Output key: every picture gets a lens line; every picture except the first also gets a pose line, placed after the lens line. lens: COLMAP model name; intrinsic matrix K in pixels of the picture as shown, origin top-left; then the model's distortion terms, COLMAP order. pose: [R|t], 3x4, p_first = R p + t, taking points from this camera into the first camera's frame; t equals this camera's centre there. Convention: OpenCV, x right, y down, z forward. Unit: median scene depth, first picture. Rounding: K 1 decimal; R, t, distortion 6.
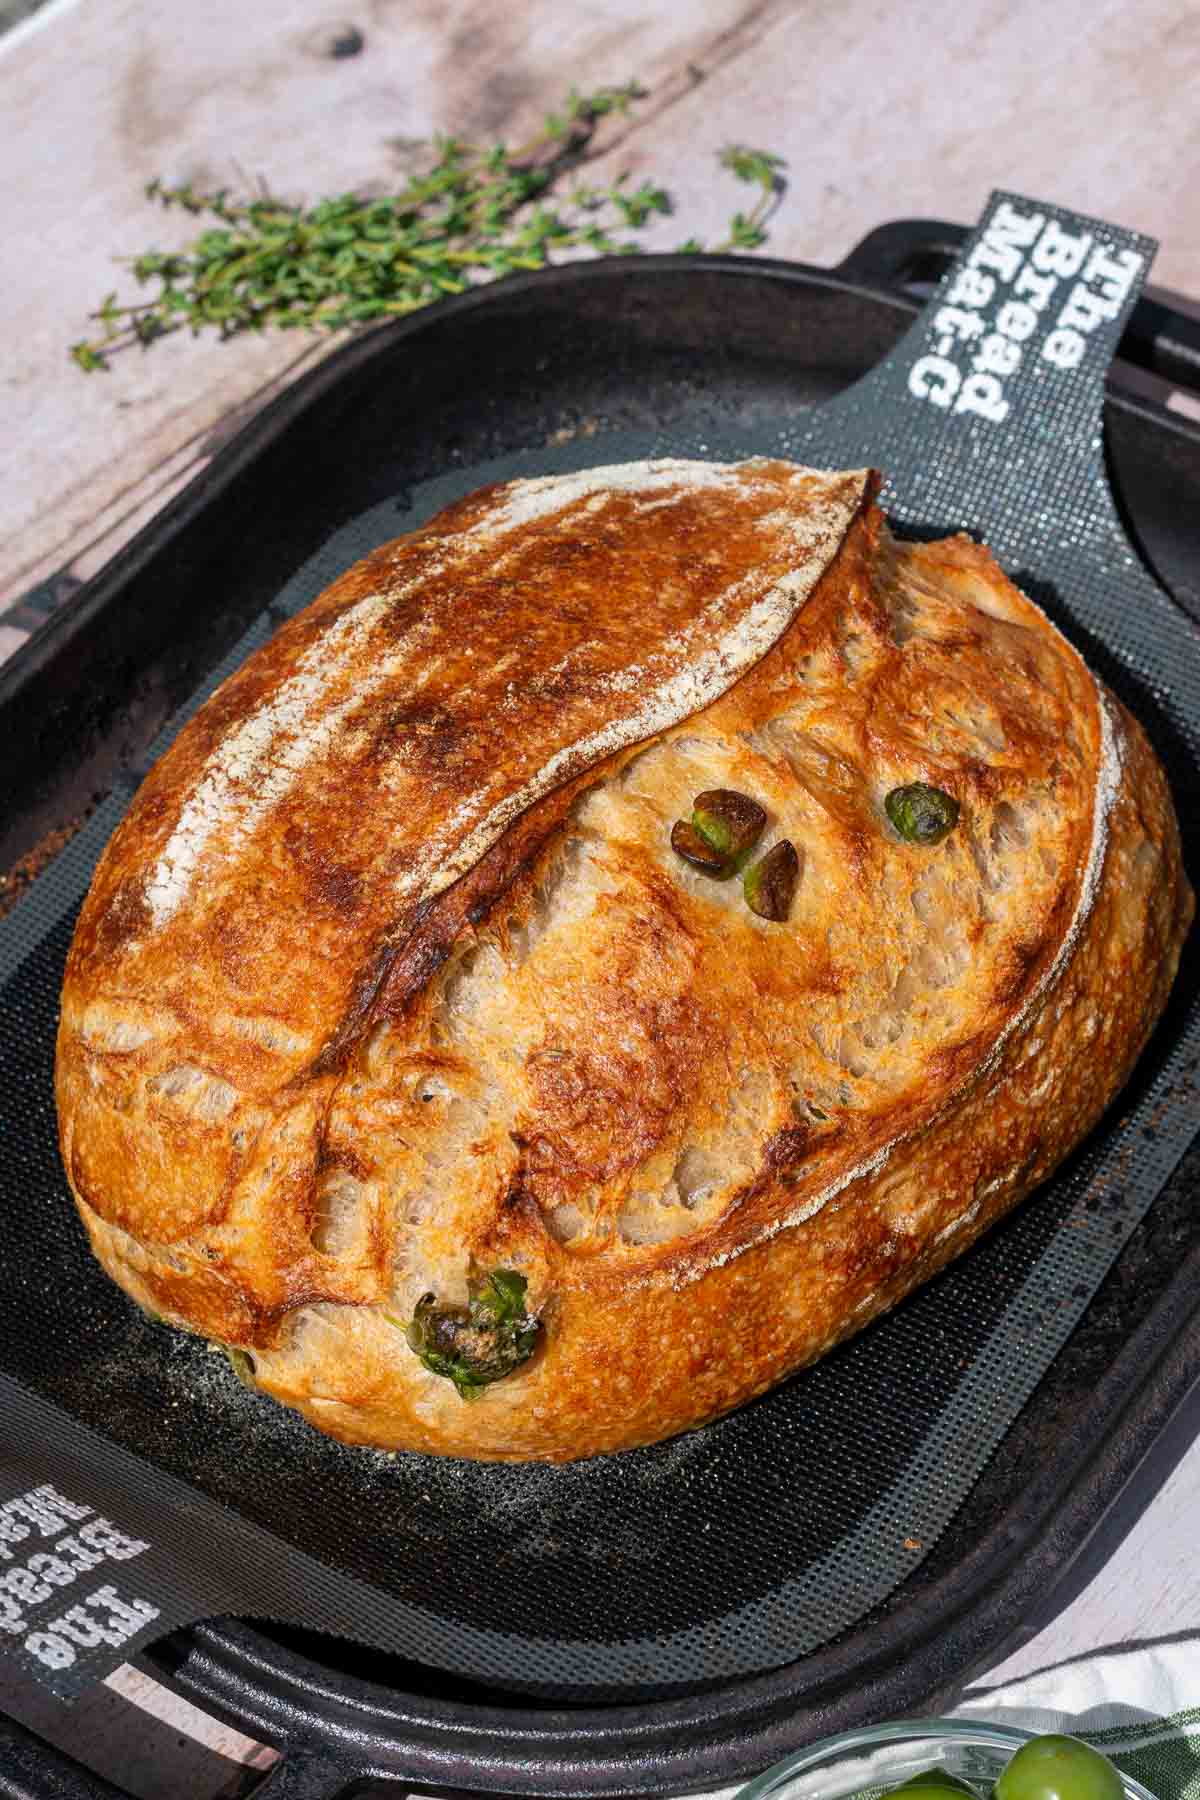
lens RADIAL K [[4596.5, 0, 600.0], [0, 4596.5, 900.0], [0, 0, 1]] dist [-0.087382, -0.155668]
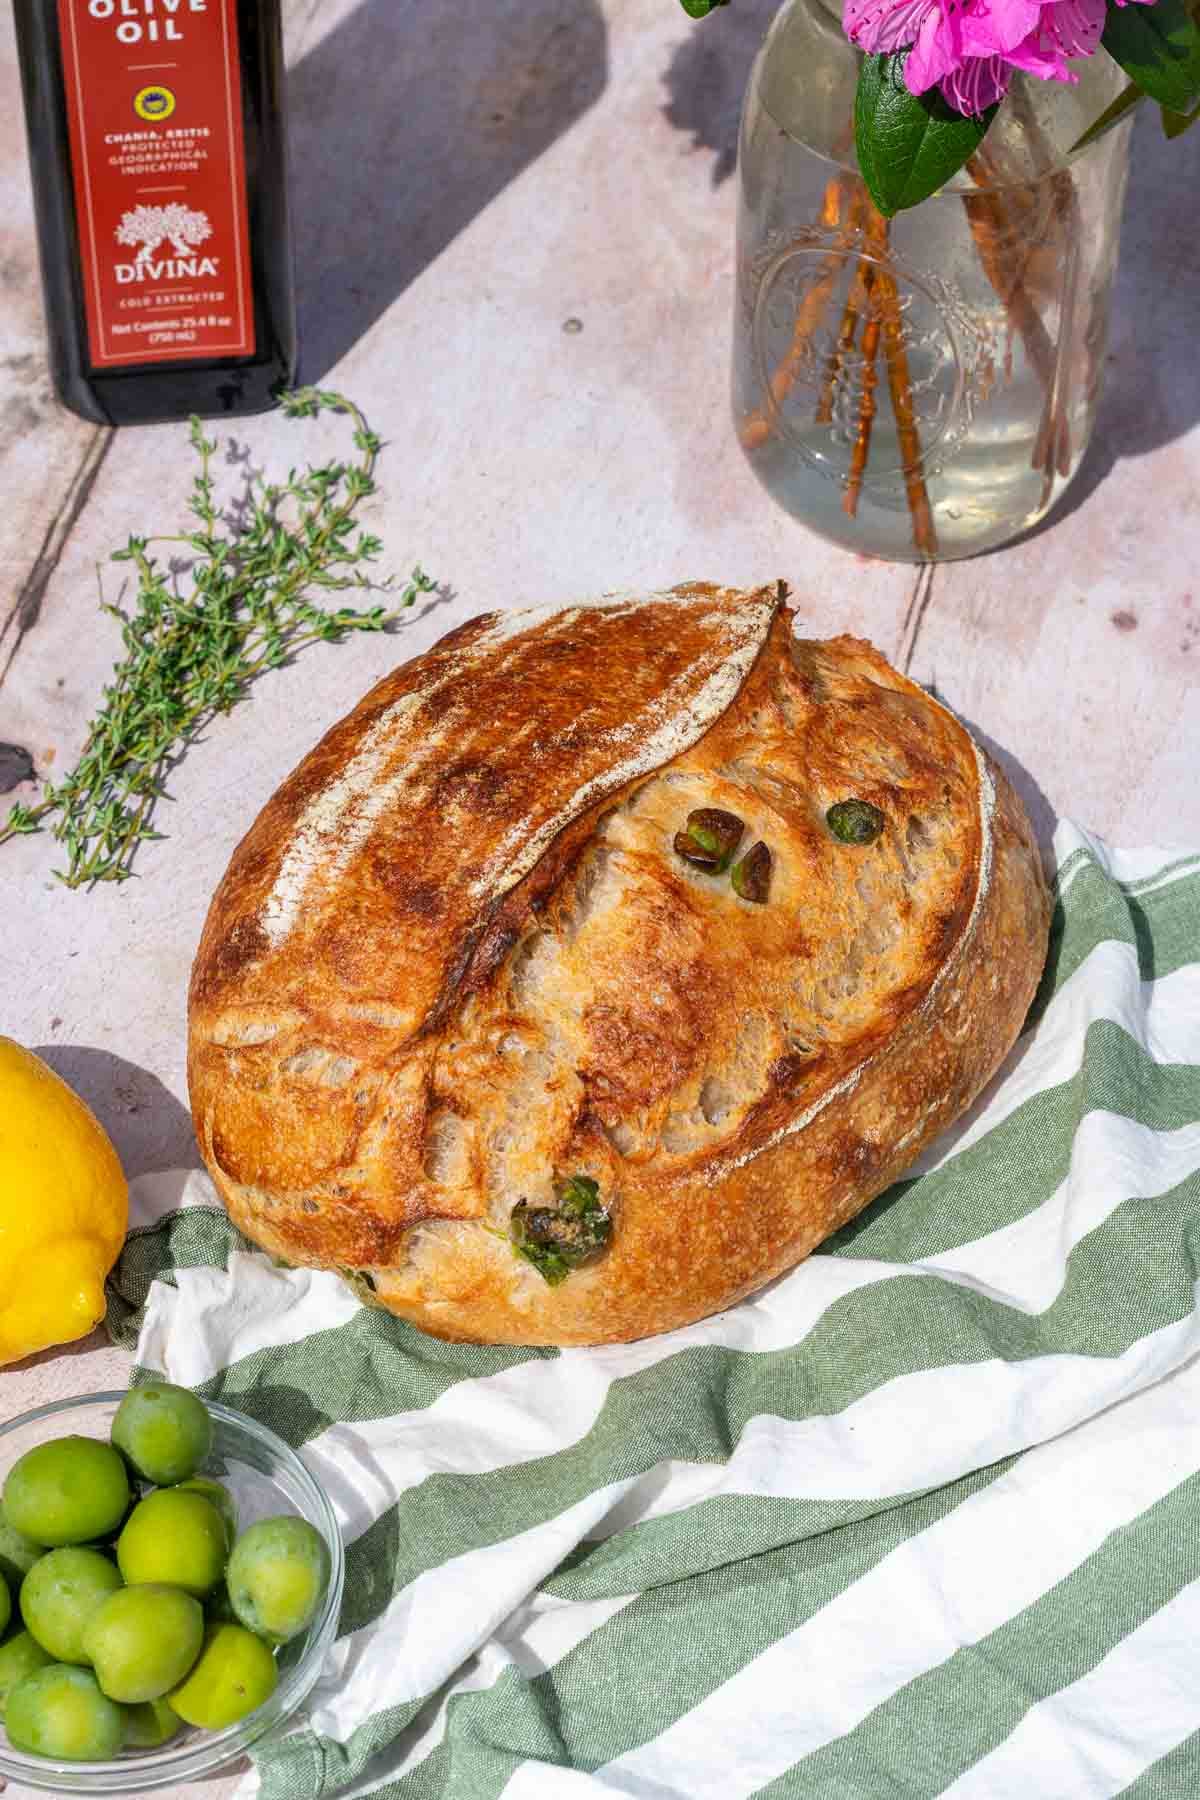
lens RADIAL K [[4596.5, 0, 600.0], [0, 4596.5, 900.0], [0, 0, 1]] dist [-0.087382, -0.155668]
pose [[0.992552, -0.066140, 0.102302, -0.137928], [0.076542, 0.991902, -0.101346, 0.130728], [-0.094770, 0.108421, 0.989577, -0.278349]]
